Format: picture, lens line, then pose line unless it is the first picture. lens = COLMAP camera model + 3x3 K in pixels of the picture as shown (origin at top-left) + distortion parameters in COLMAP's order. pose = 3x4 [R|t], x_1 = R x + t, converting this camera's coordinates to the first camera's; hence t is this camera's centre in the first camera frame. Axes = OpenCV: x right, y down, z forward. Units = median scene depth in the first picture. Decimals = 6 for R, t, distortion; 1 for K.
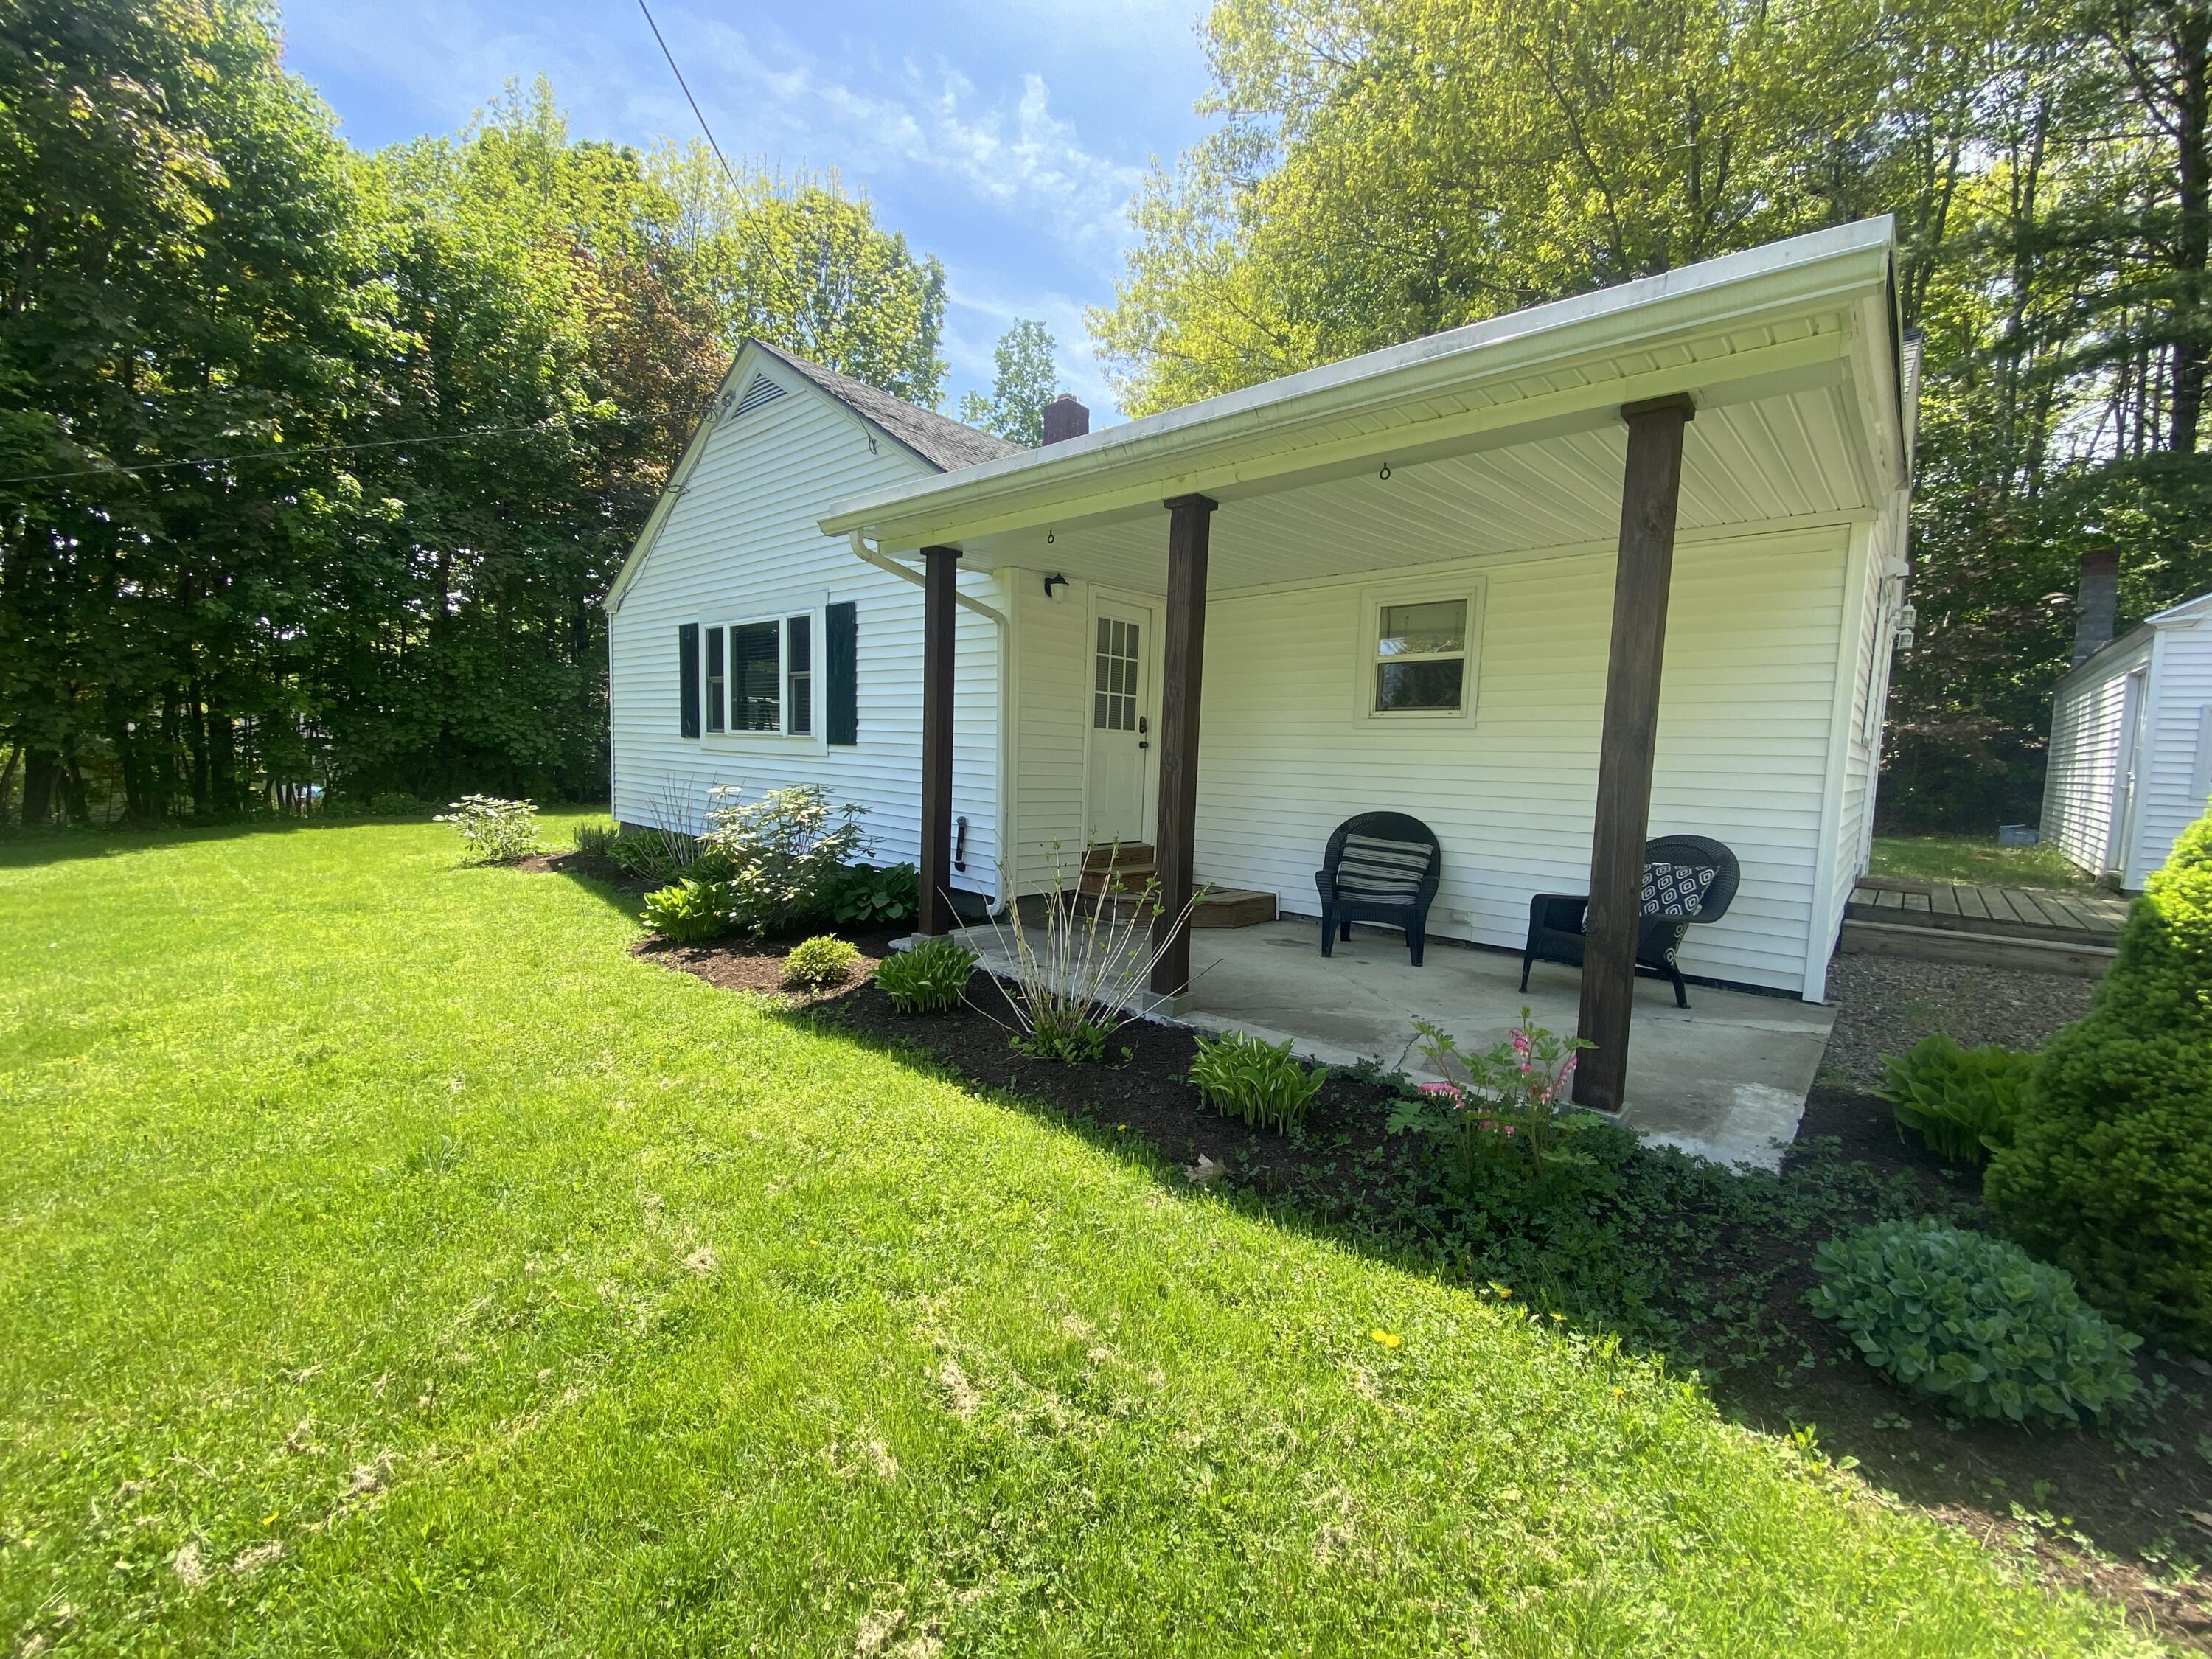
lens RADIAL K [[914.0, 0, 1106.0], [0, 914.0, 829.5], [0, 0, 1]] dist [-0.028031, 0.000070]
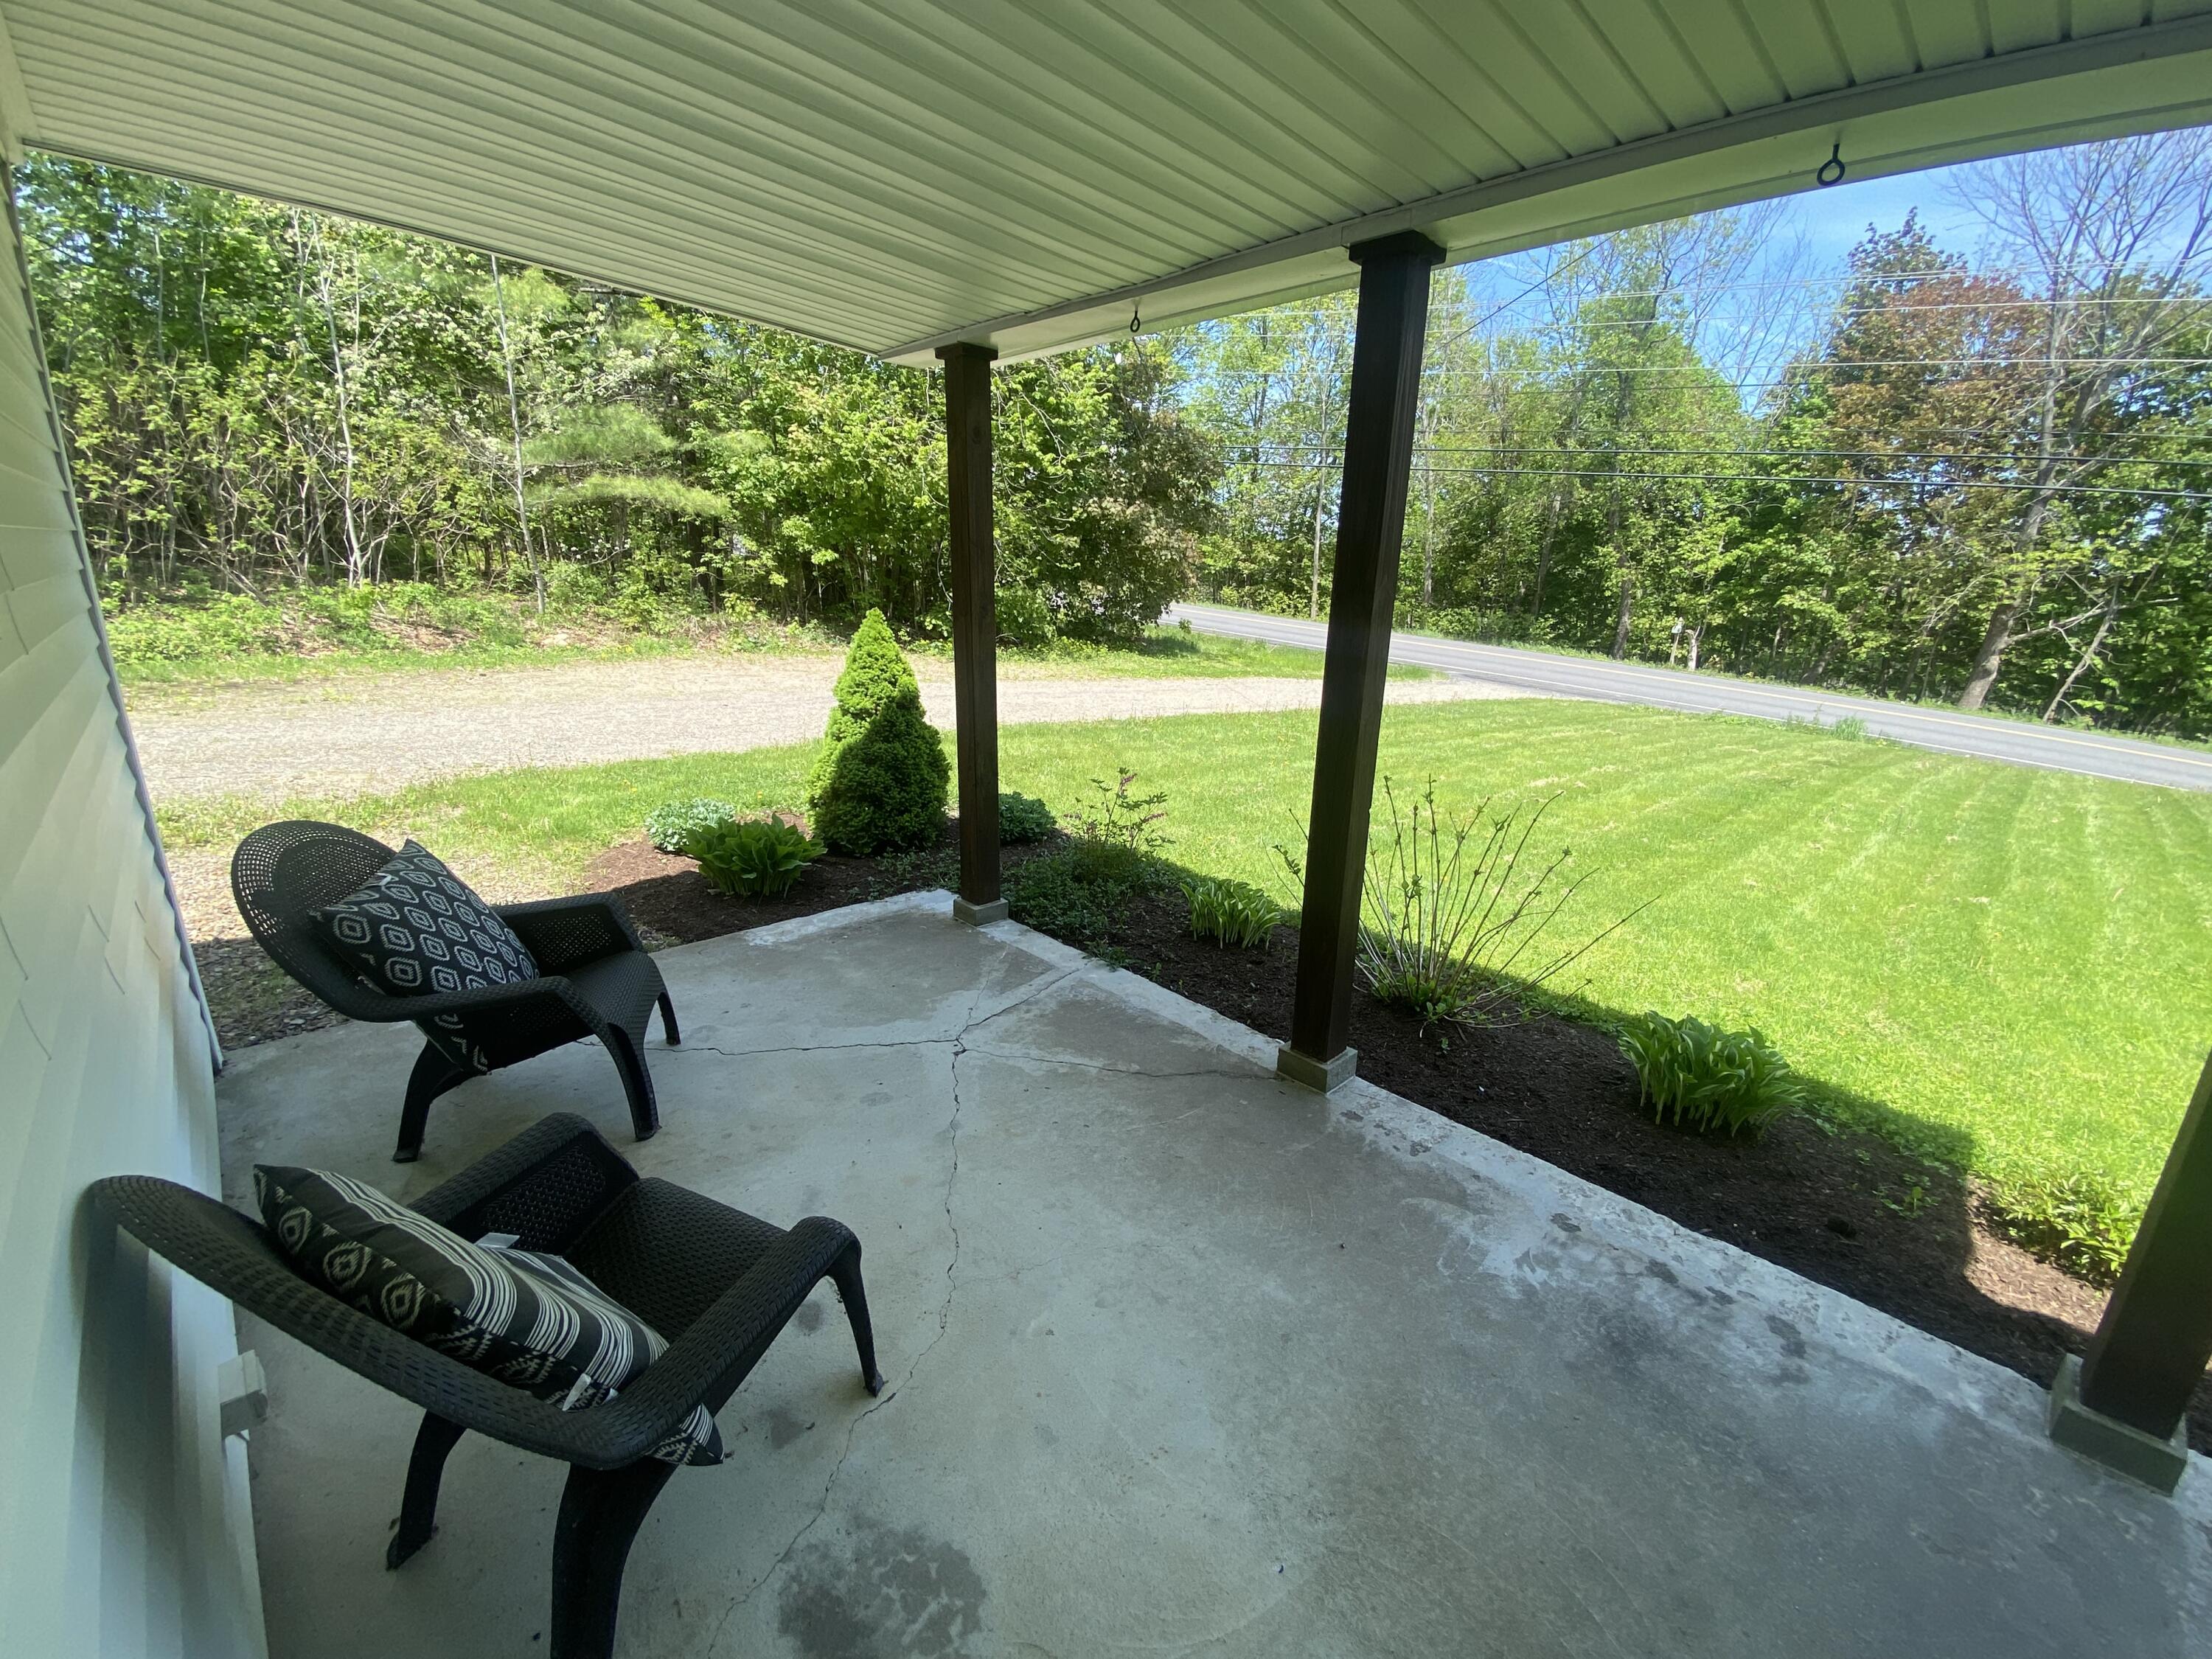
lens RADIAL K [[914.0, 0, 1106.0], [0, 914.0, 829.5], [0, 0, 1]] dist [-0.028031, 0.000070]
pose [[-0.995383, -0.087059, 0.040417, 0.216252], [-0.068701, 0.940274, 0.333413, -0.203639], [-0.067030, 0.329097, -0.941914, 1.624881]]
